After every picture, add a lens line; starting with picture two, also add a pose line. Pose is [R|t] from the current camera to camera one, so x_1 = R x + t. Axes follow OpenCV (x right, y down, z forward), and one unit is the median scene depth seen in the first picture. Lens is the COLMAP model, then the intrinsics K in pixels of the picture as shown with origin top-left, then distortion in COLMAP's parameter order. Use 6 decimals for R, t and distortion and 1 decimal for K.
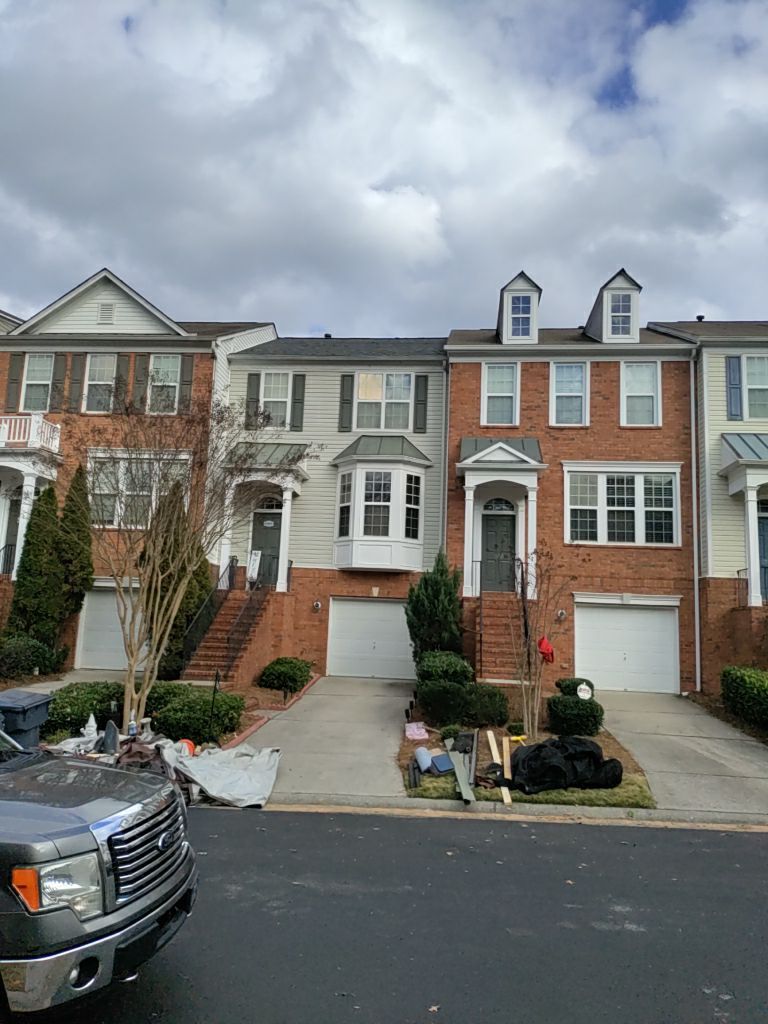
lens RADIAL K [[765.4, 0, 377.5], [0, 765.4, 510.6], [0, 0, 1]] dist [0.077786, -0.106246]
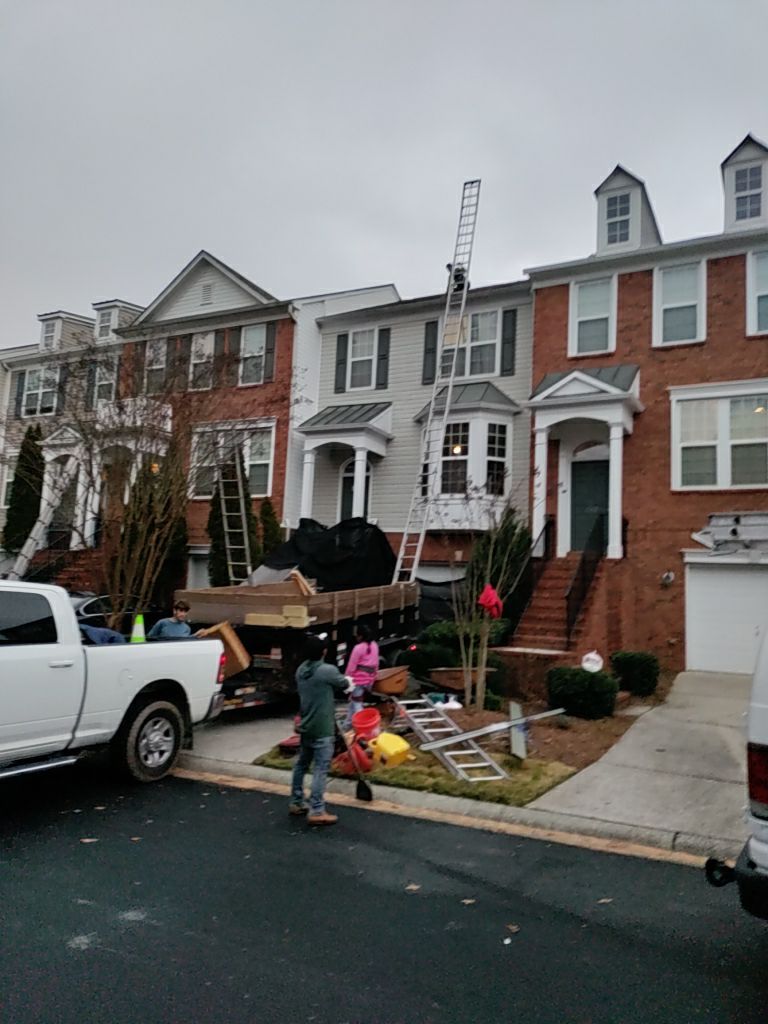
lens RADIAL K [[765.4, 0, 367.1], [0, 765.4, 510.6], [0, 0, 1]] dist [0.077786, -0.106246]
pose [[0.921755, -0.041654, -0.385528, 0.251552], [0.045761, 0.998951, 0.001481, 0.046799], [0.385062, -0.019007, 0.922695, 0.127134]]
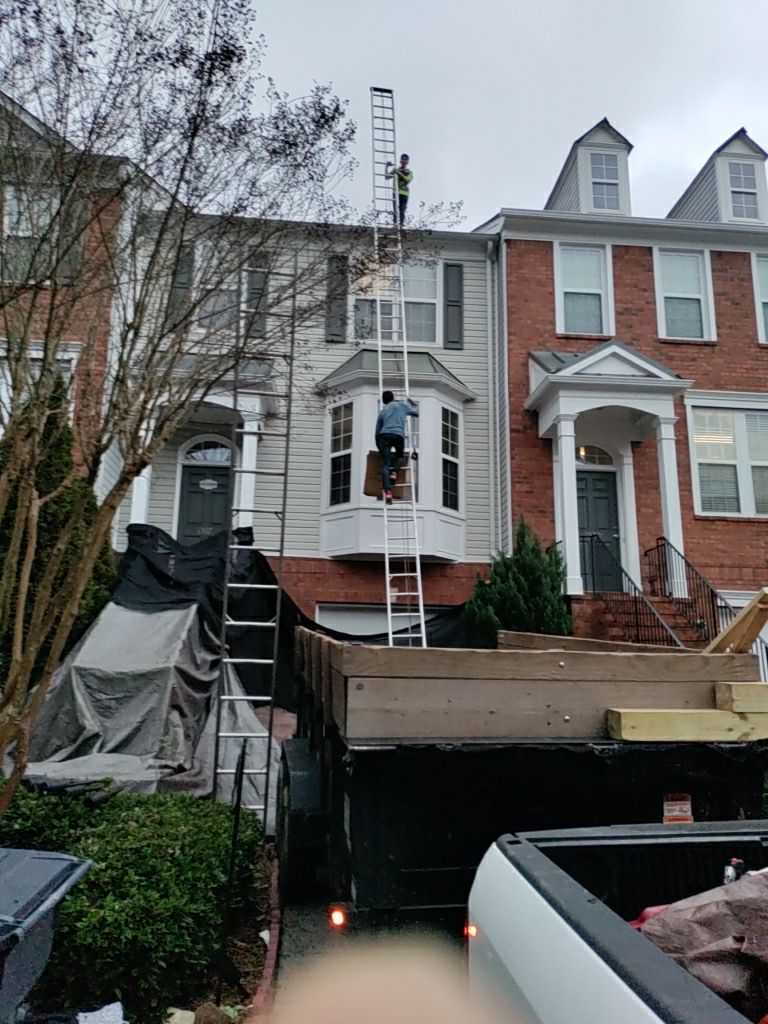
lens RADIAL K [[765.4, 0, 387.4], [0, 765.4, 508.3], [0, 0, 1]] dist [0.077786, -0.106246]
pose [[0.980024, 0.019268, 0.197943, -0.129970], [-0.005844, 0.997656, -0.068175, 0.079568], [-0.198793, 0.065656, 0.977840, 0.408957]]
